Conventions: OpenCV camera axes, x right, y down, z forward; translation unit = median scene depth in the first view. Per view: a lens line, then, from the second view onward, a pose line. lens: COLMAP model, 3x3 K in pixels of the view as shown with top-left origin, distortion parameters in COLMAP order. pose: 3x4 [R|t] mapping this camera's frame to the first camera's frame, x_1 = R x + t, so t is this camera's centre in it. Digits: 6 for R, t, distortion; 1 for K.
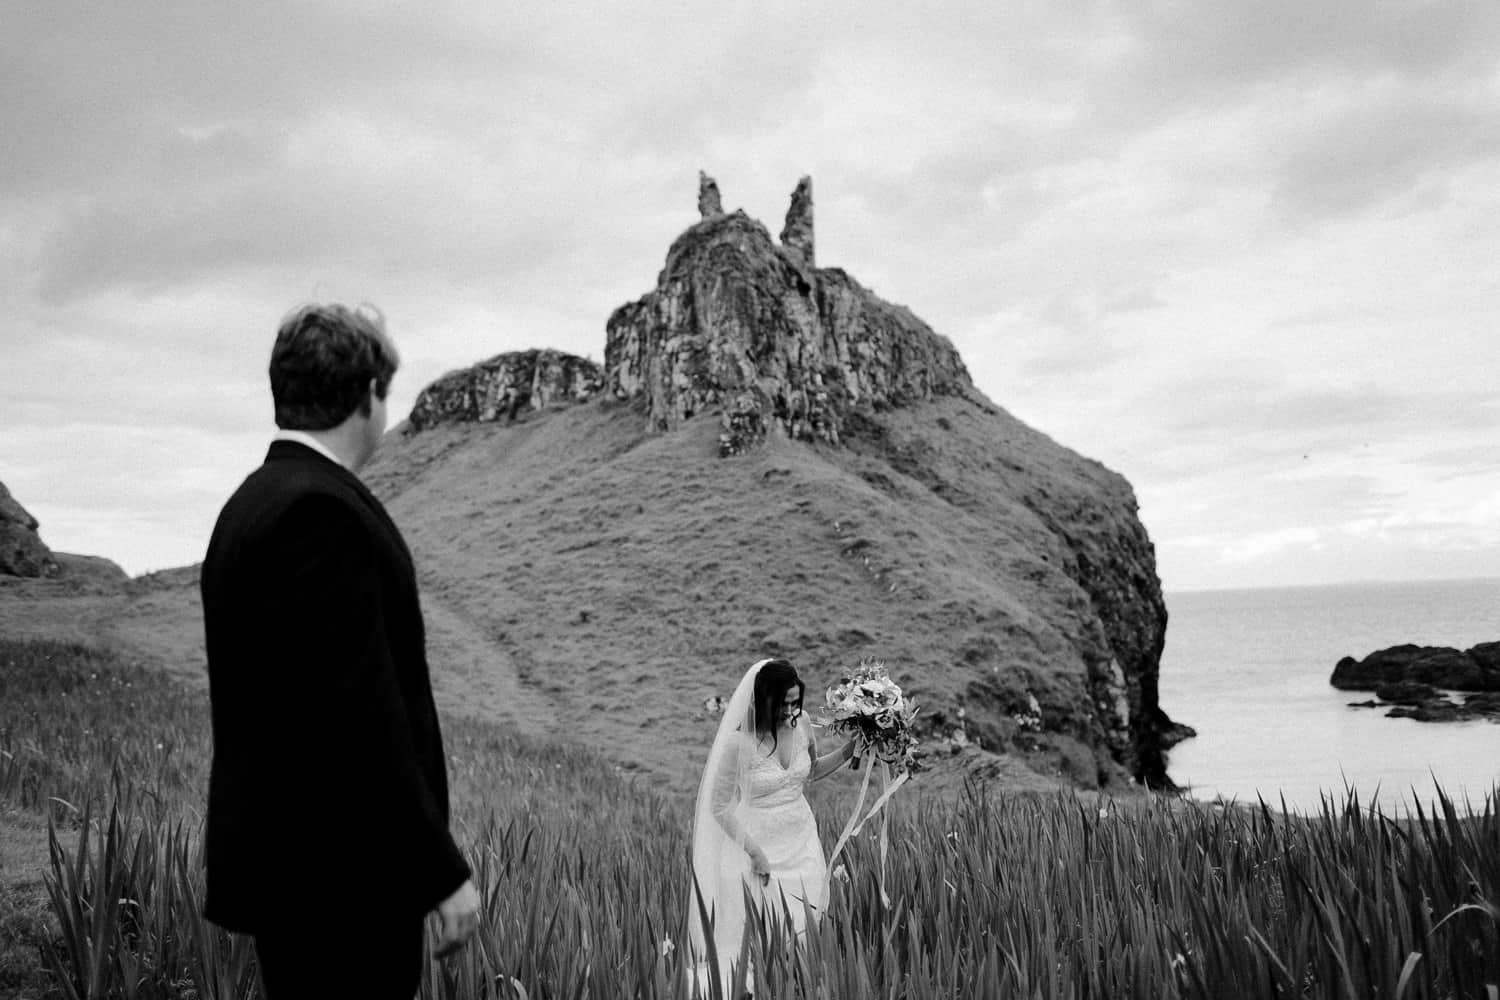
lens RADIAL K [[1529.9, 0, 767.8], [0, 1529.9, 496.4], [0, 0, 1]] dist [-0.104761, 0.140211]
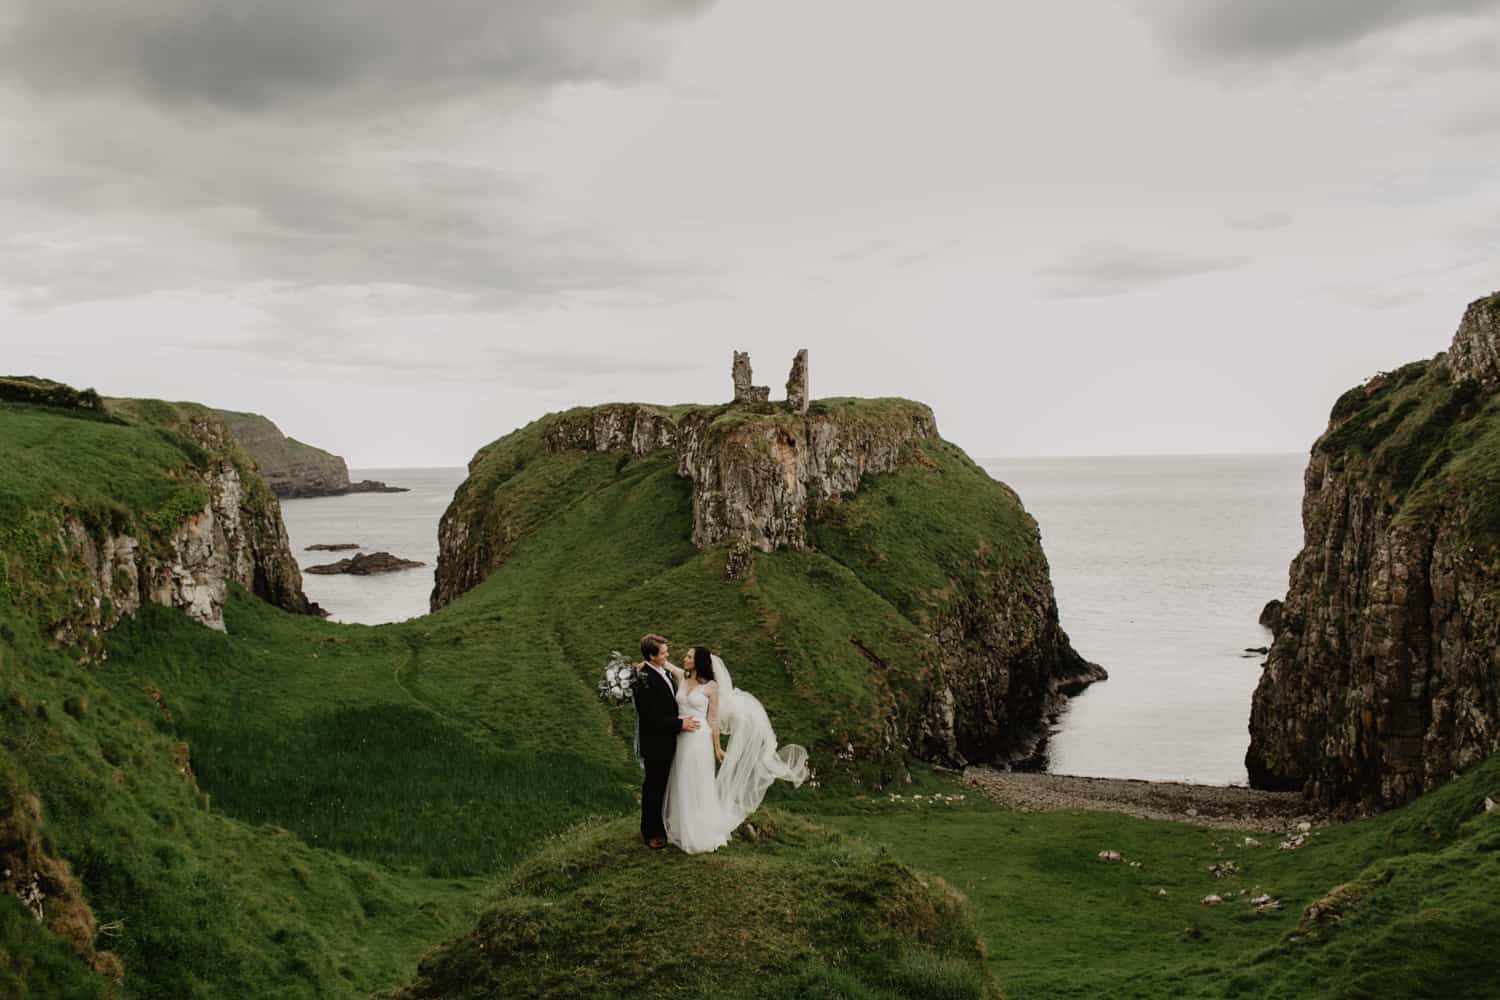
lens RADIAL K [[1440.2, 0, 749.0], [0, 1440.2, 495.0], [0, 0, 1]] dist [0.008845, -0.005310]
pose [[0.996485, 0.026645, -0.079425, 0.112096], [-0.018704, 0.994902, 0.099094, -0.253257], [0.081660, -0.097260, 0.991903, -0.603048]]
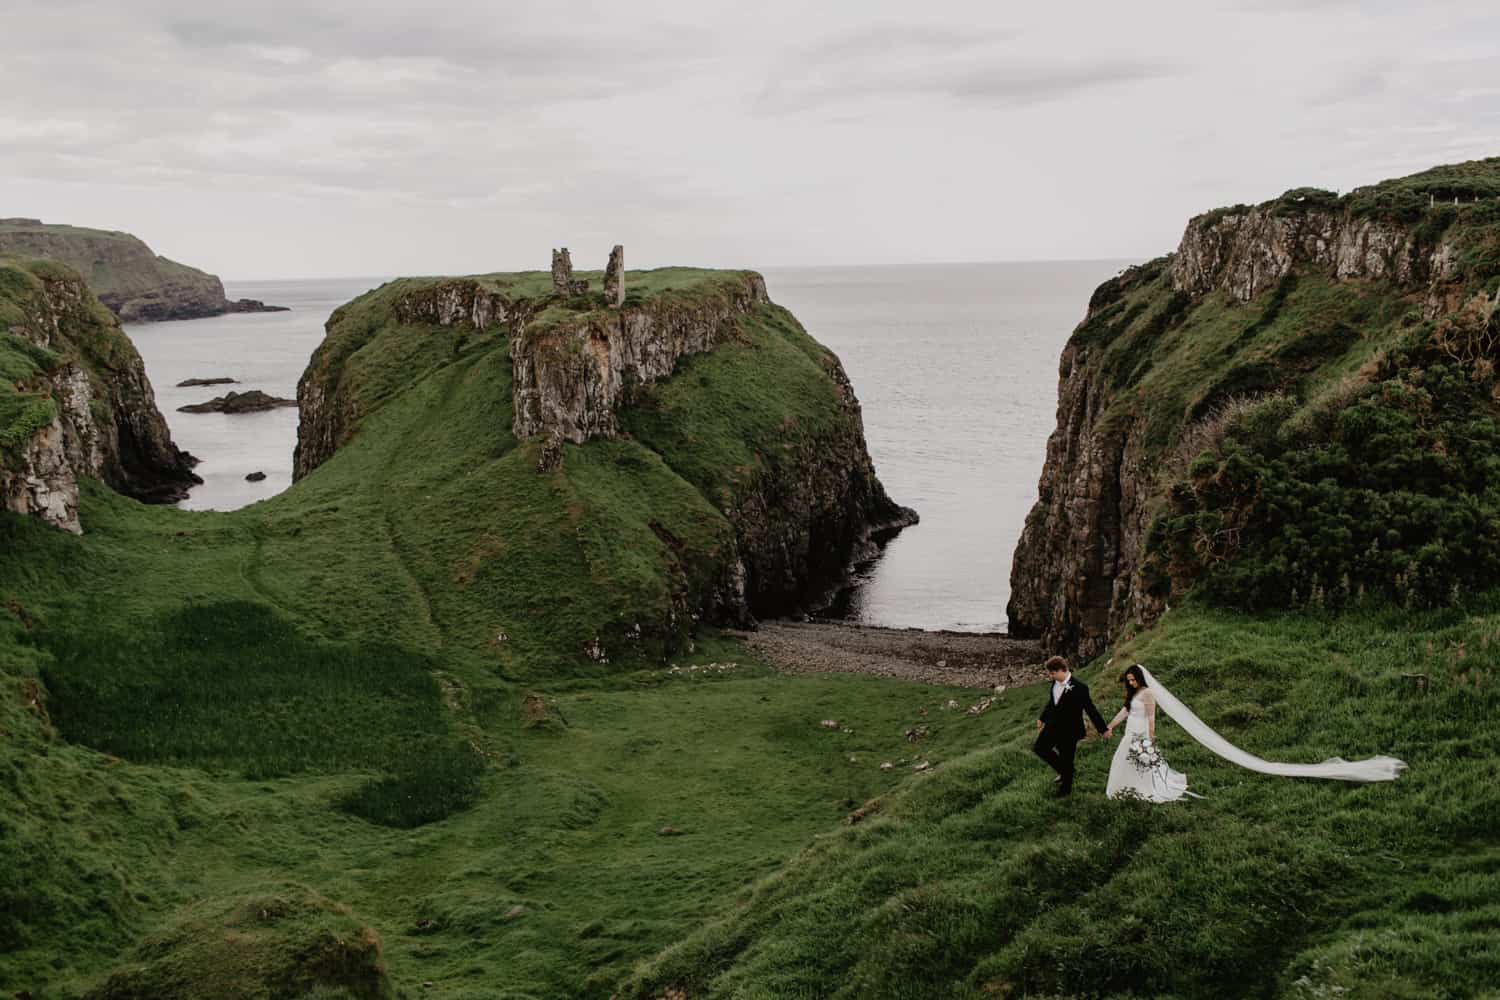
lens RADIAL K [[1415.6, 0, 750.2], [0, 1415.6, 496.2], [0, 0, 1]] dist [0.007752, -0.008912]
pose [[0.999845, 0.017514, 0.001611, 0.215044], [-0.017412, 0.972786, 0.231050, -0.374986], [0.002479, -0.231042, 0.972941, -0.742705]]
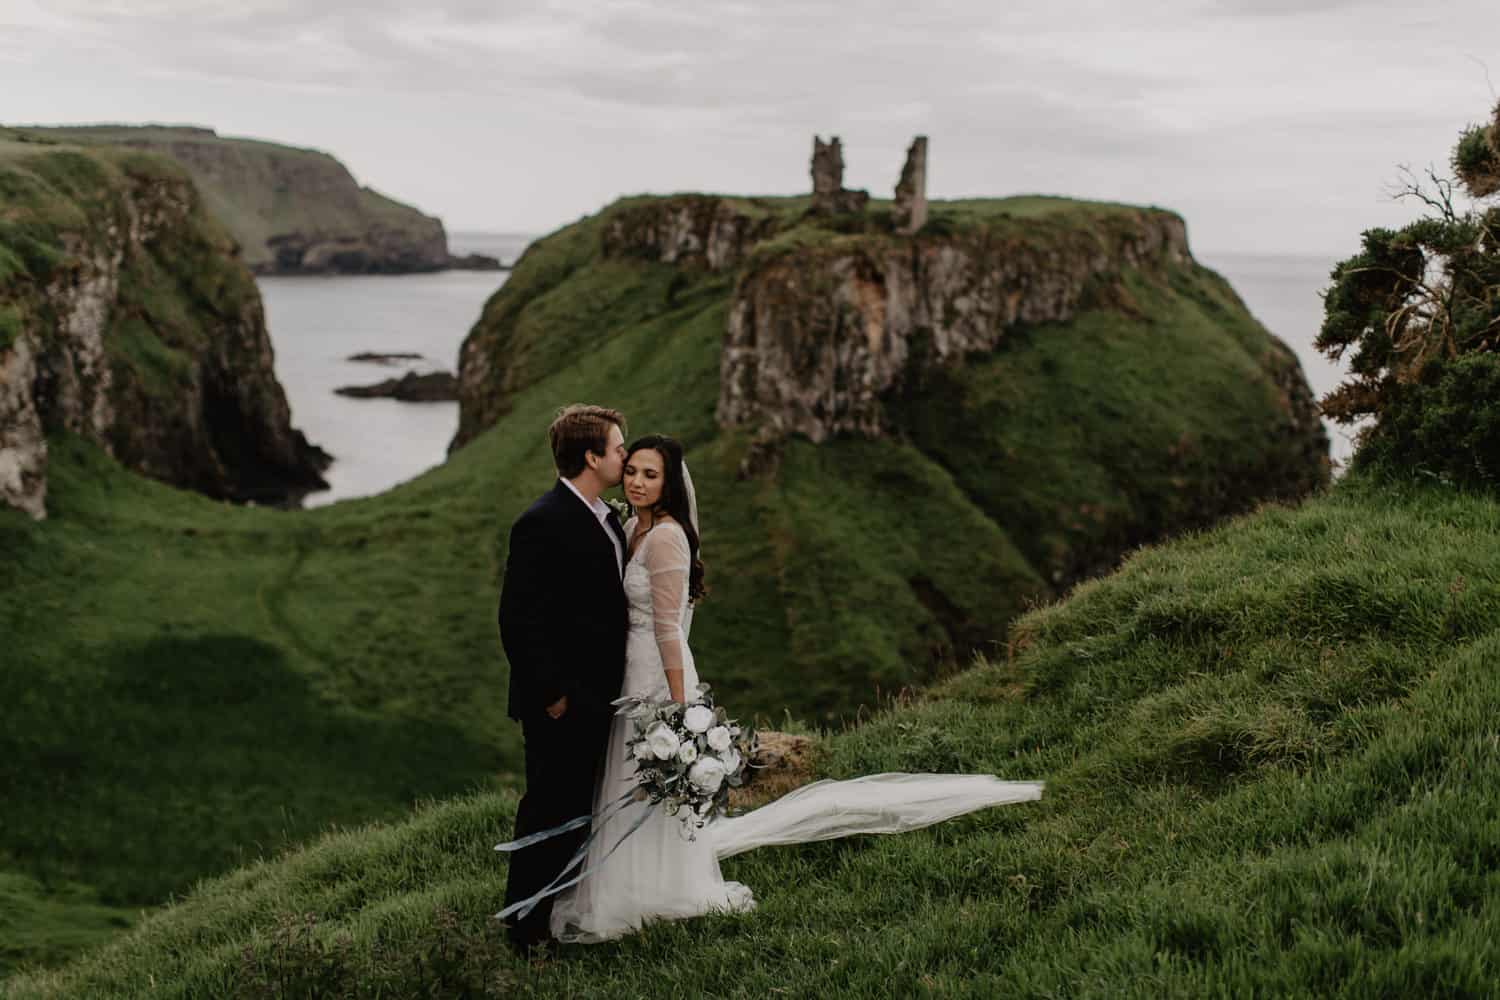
lens RADIAL K [[2142.3, 0, 750.0], [0, 2142.3, 500.0], [0, 0, 1]] dist [0.028862, 0.026771]
pose [[0.973461, 0.094470, -0.208447, 0.298992], [-0.052052, 0.978349, 0.200309, -0.311928], [0.222857, -0.184142, 0.957302, -0.607296]]
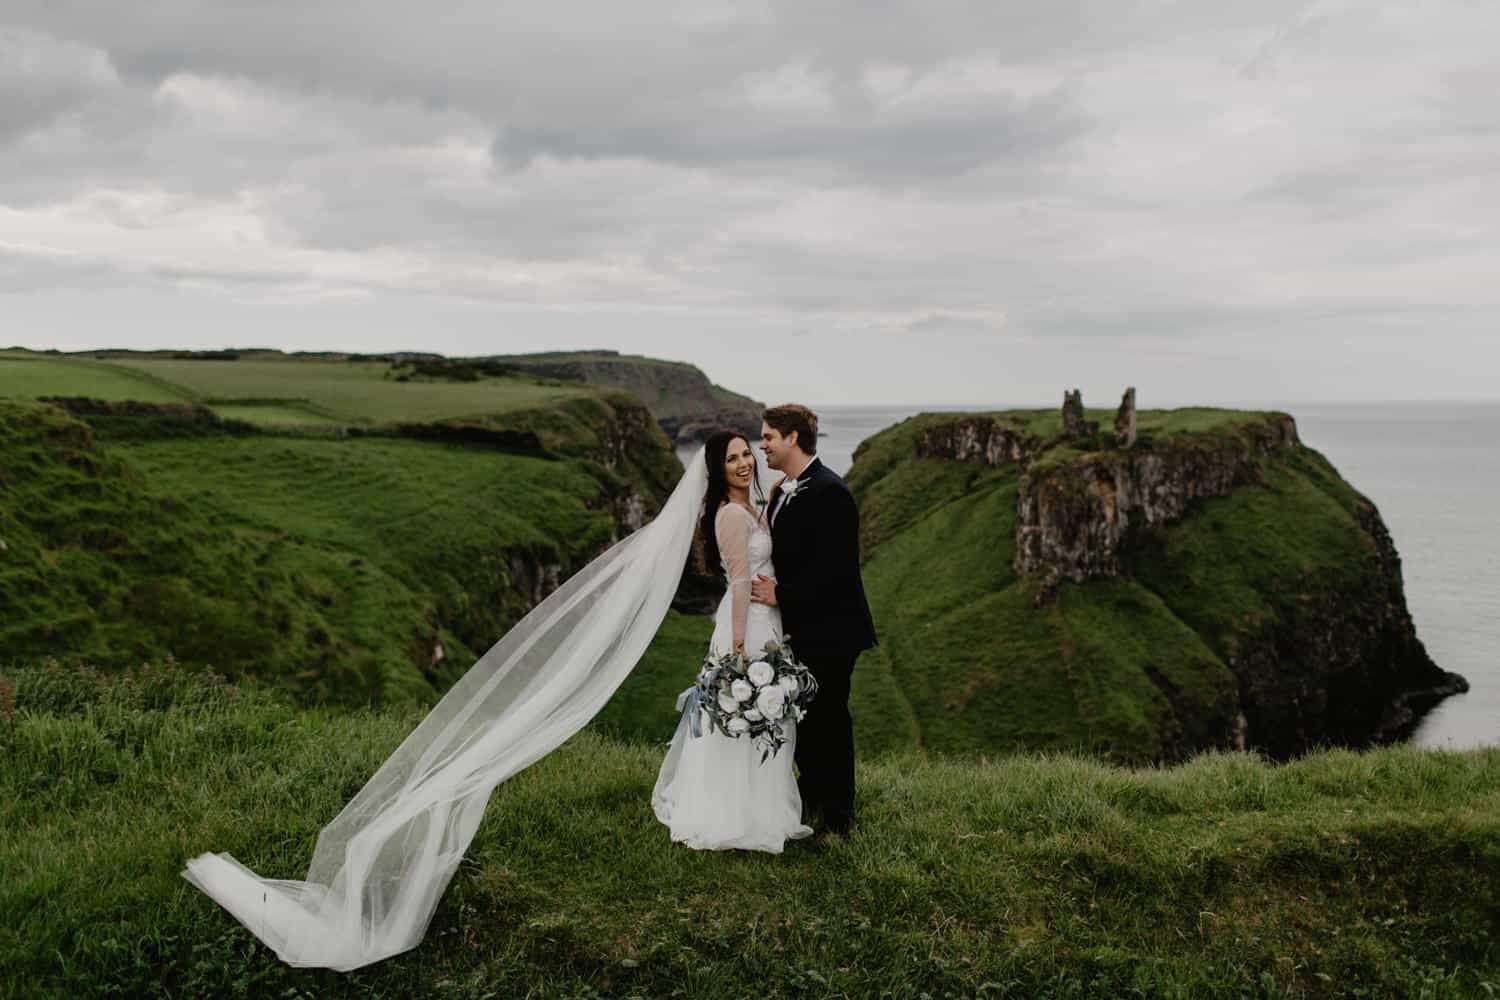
lens RADIAL K [[1443.7, 0, 757.4], [0, 1443.7, 492.3], [0, 0, 1]] dist [0.011930, -0.010200]
pose [[0.934510, 0.053654, -0.351869, 0.258579], [-0.003385, 0.989868, 0.141949, -0.395662], [0.355920, -0.131462, 0.925224, -0.820229]]
